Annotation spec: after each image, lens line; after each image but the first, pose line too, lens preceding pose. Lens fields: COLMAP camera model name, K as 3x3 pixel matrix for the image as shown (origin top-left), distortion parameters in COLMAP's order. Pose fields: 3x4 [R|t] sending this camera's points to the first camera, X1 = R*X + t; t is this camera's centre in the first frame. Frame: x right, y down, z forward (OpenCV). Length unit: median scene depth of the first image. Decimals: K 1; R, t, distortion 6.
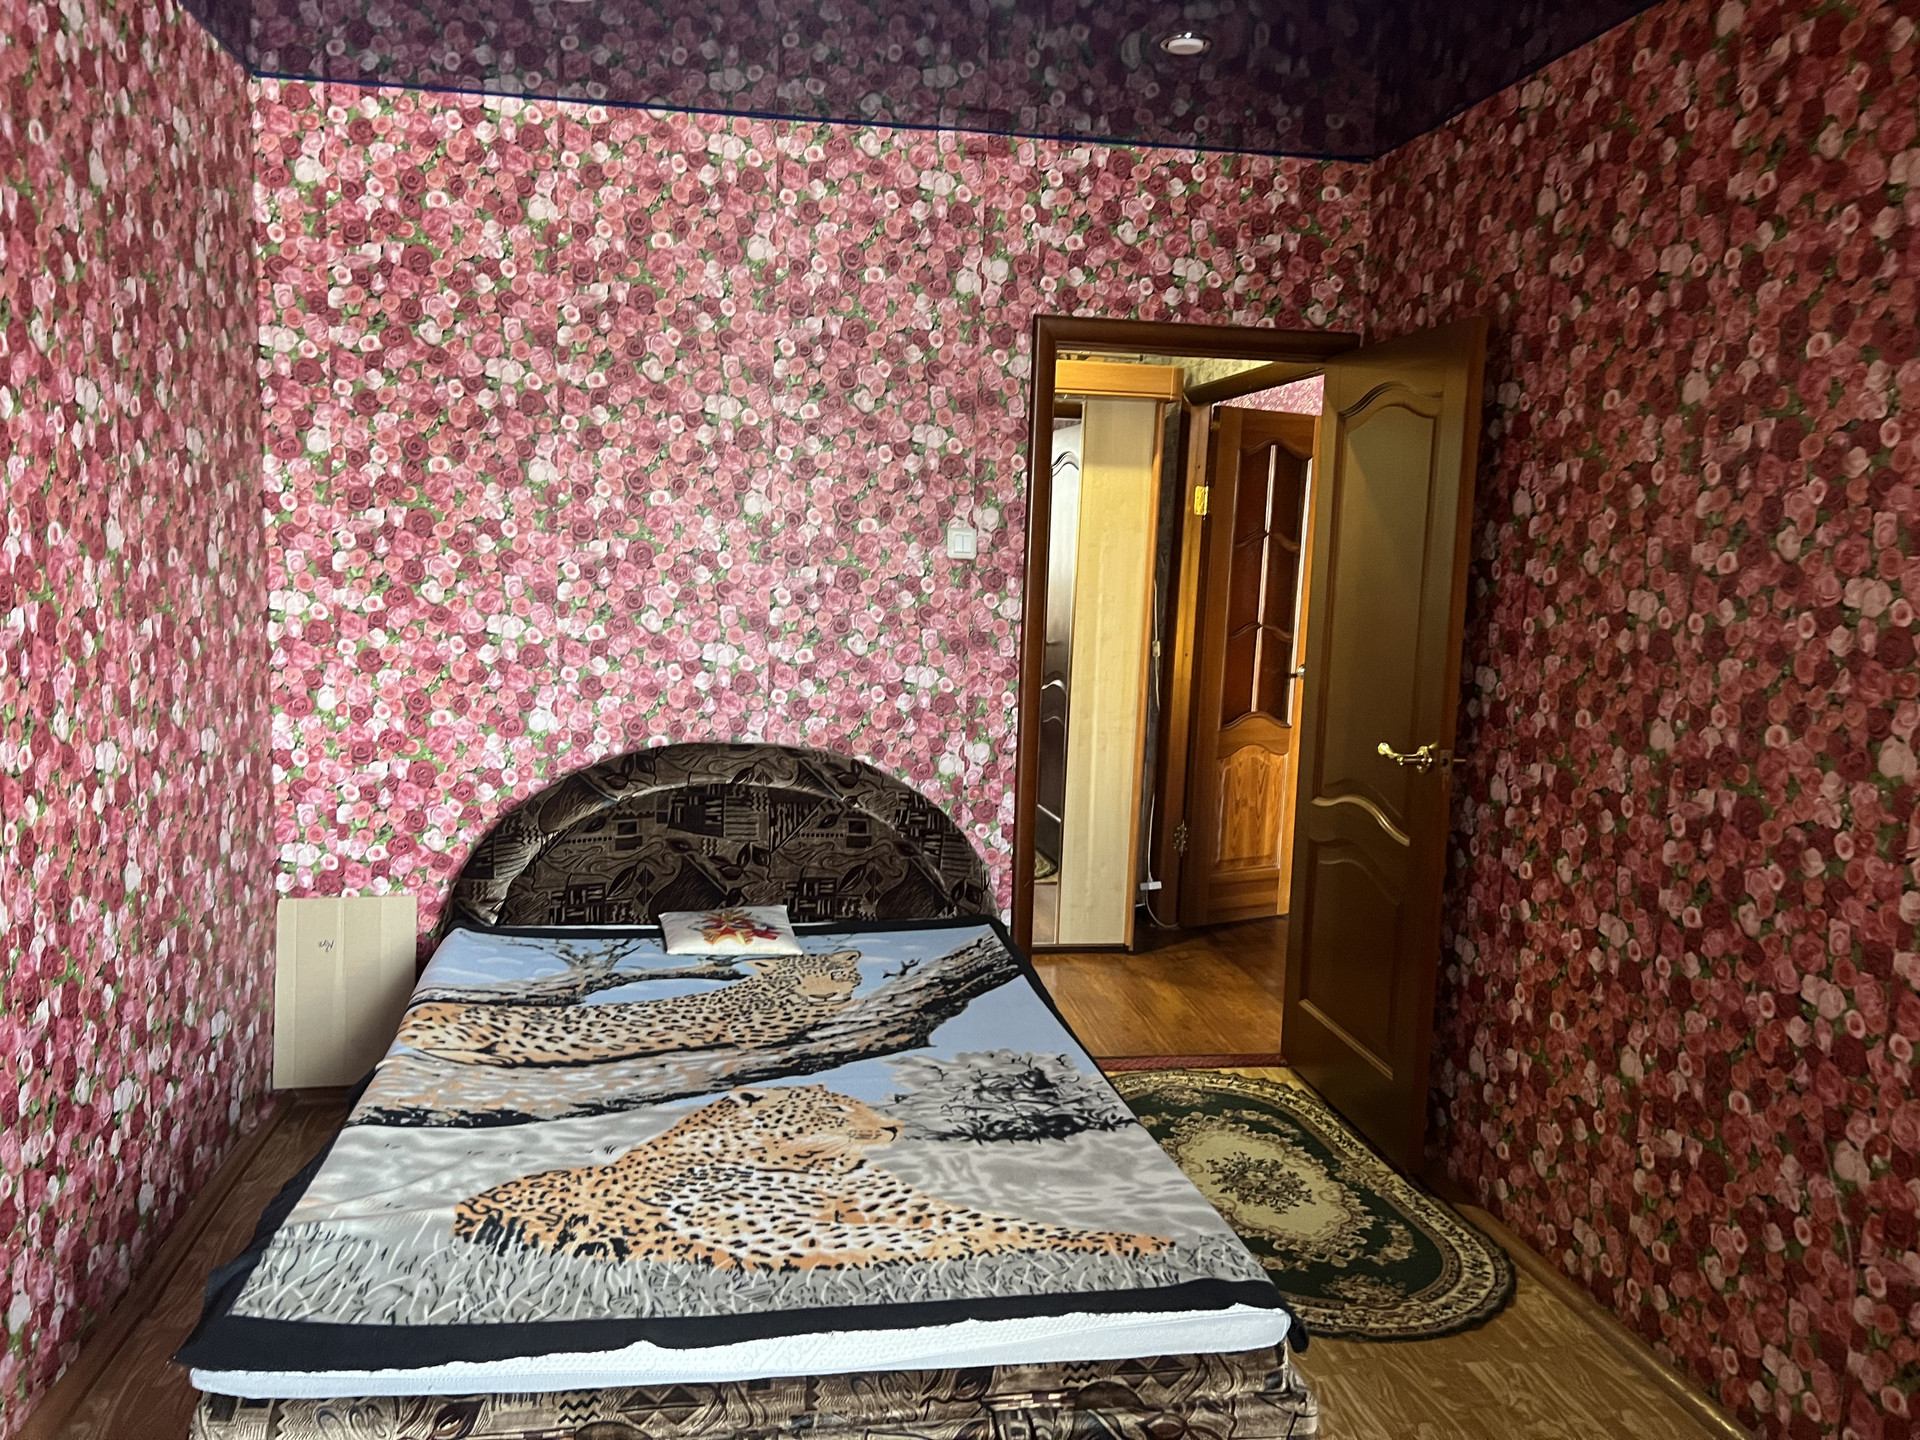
lens RADIAL K [[1444.3, 0, 949.2], [0, 1444.3, 714.3], [0, 0, 1]] dist [0.049149, -0.053956]
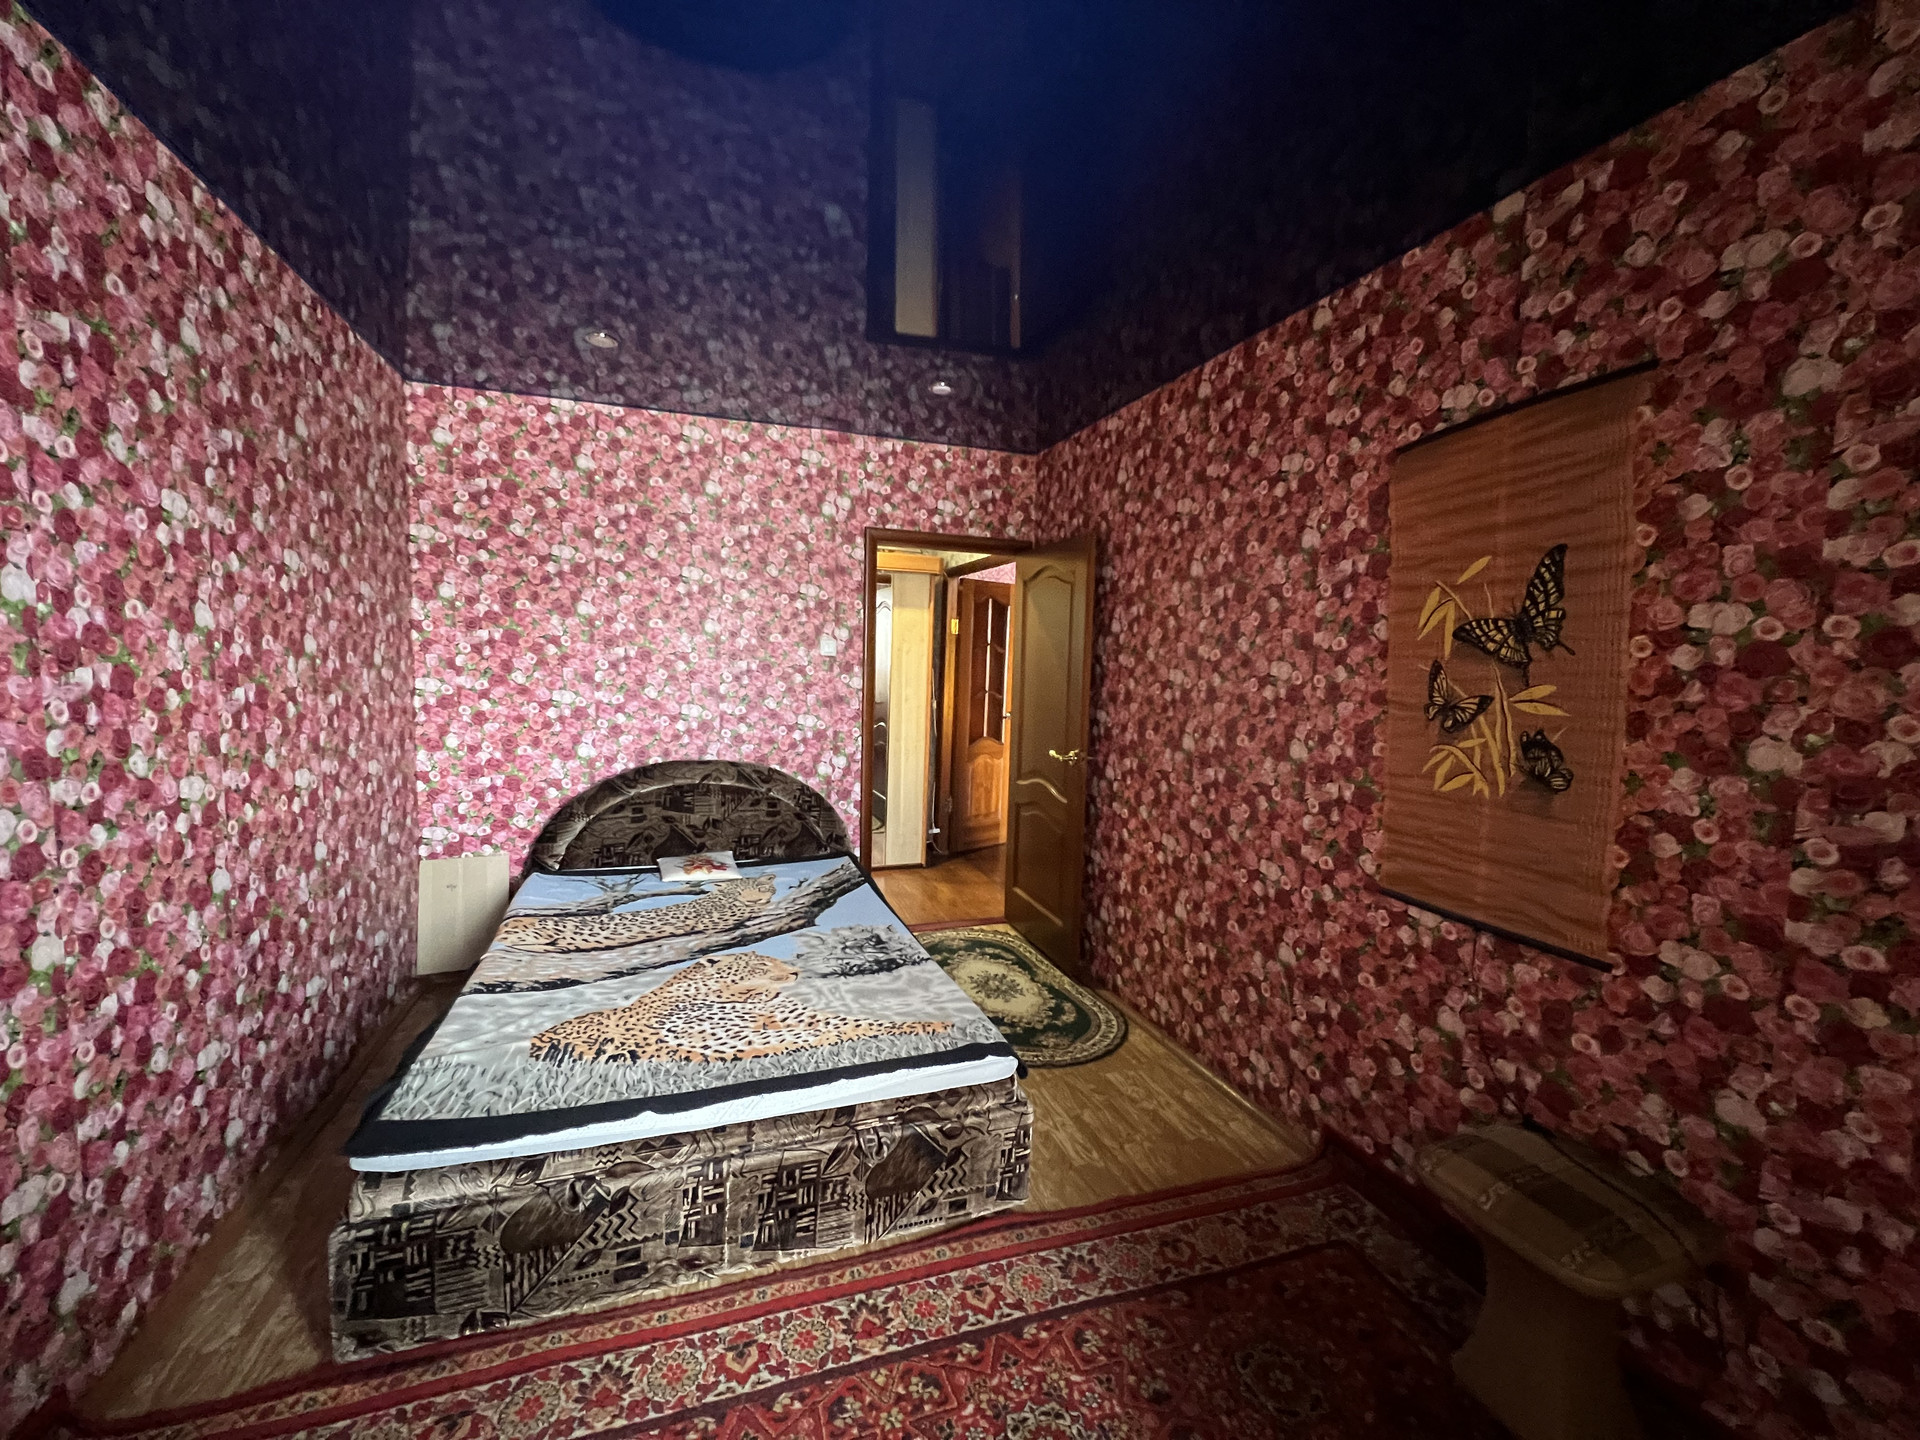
lens RADIAL K [[766.3, 0, 951.1], [0, 766.3, 711.4], [0, 0, 1]] dist [-0.002615, 0.000161]
pose [[0.985927, -0.018697, 0.166129, -0.000887], [0.025412, 0.998940, -0.038382, 0.005381], [-0.165235, 0.042063, 0.985357, 0.027350]]
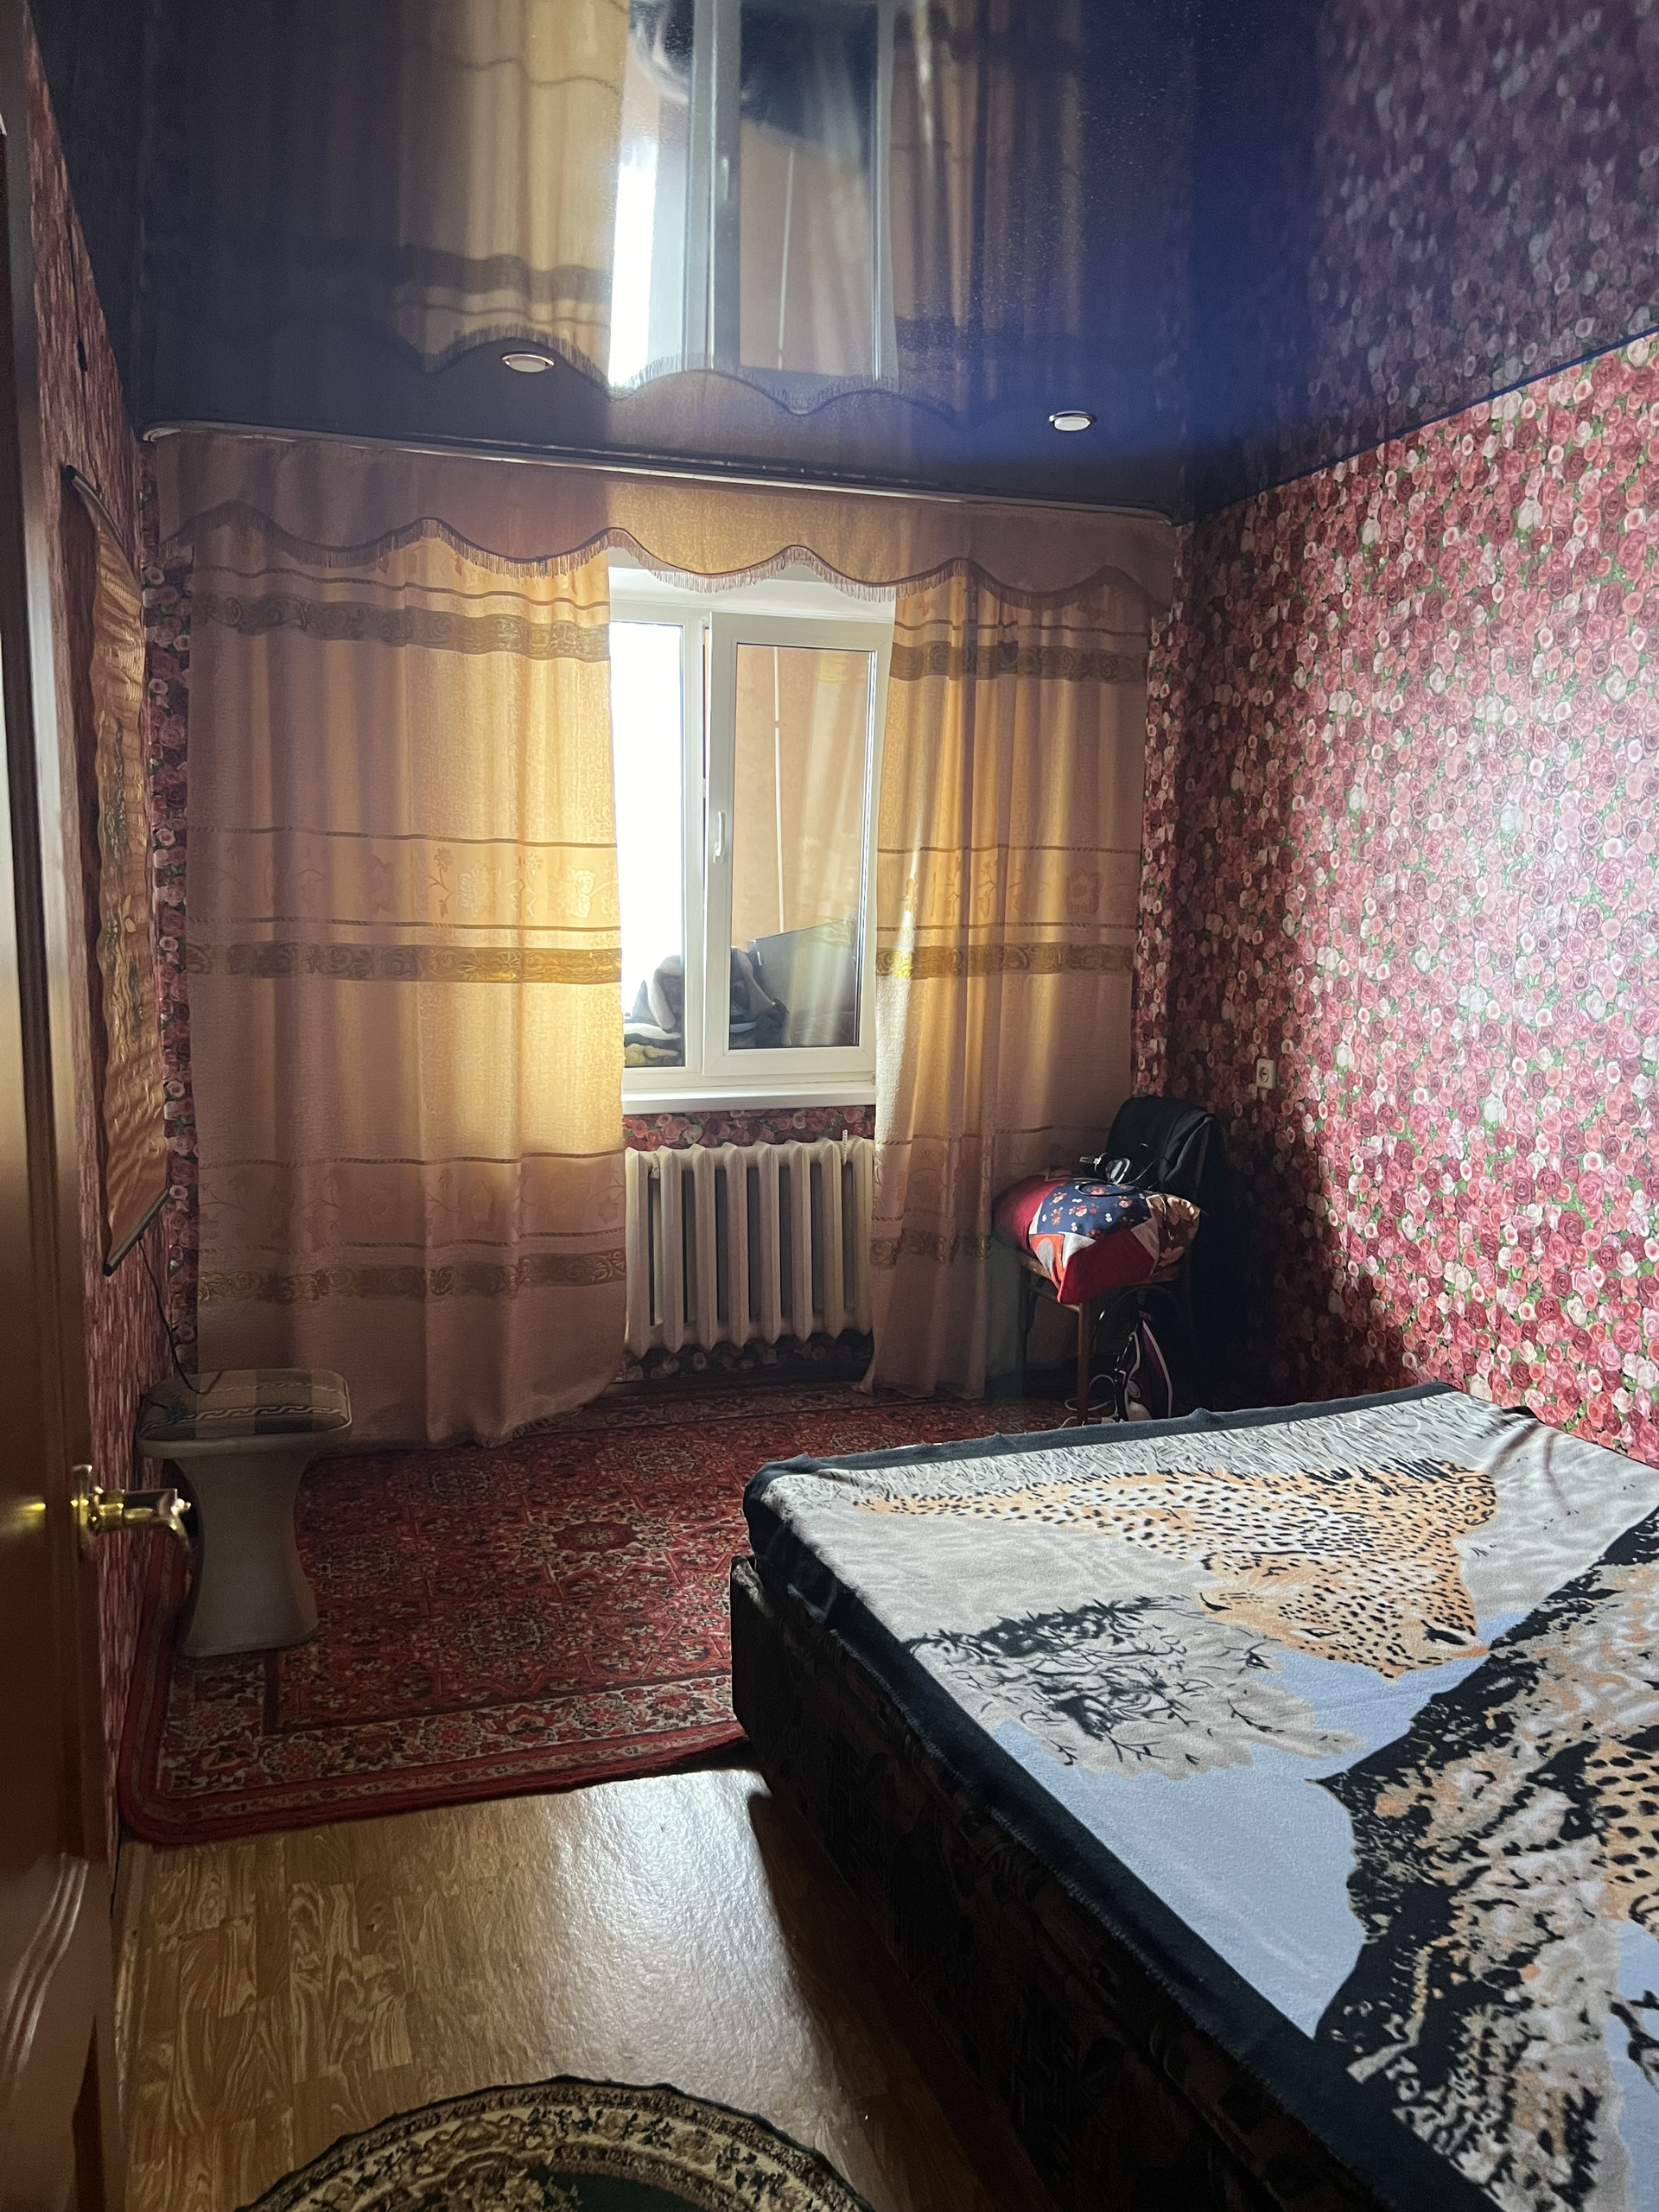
lens RADIAL K [[1663.9, 0, 831.2], [0, 1663.9, 1114.1], [0, 0, 1]] dist [0.049149, -0.053956]
pose [[-0.985927, -0.017034, -0.166308, 0.288491], [-0.055885, 0.971149, 0.231832, -0.154293], [0.157561, 0.237863, -0.958434, 1.594881]]
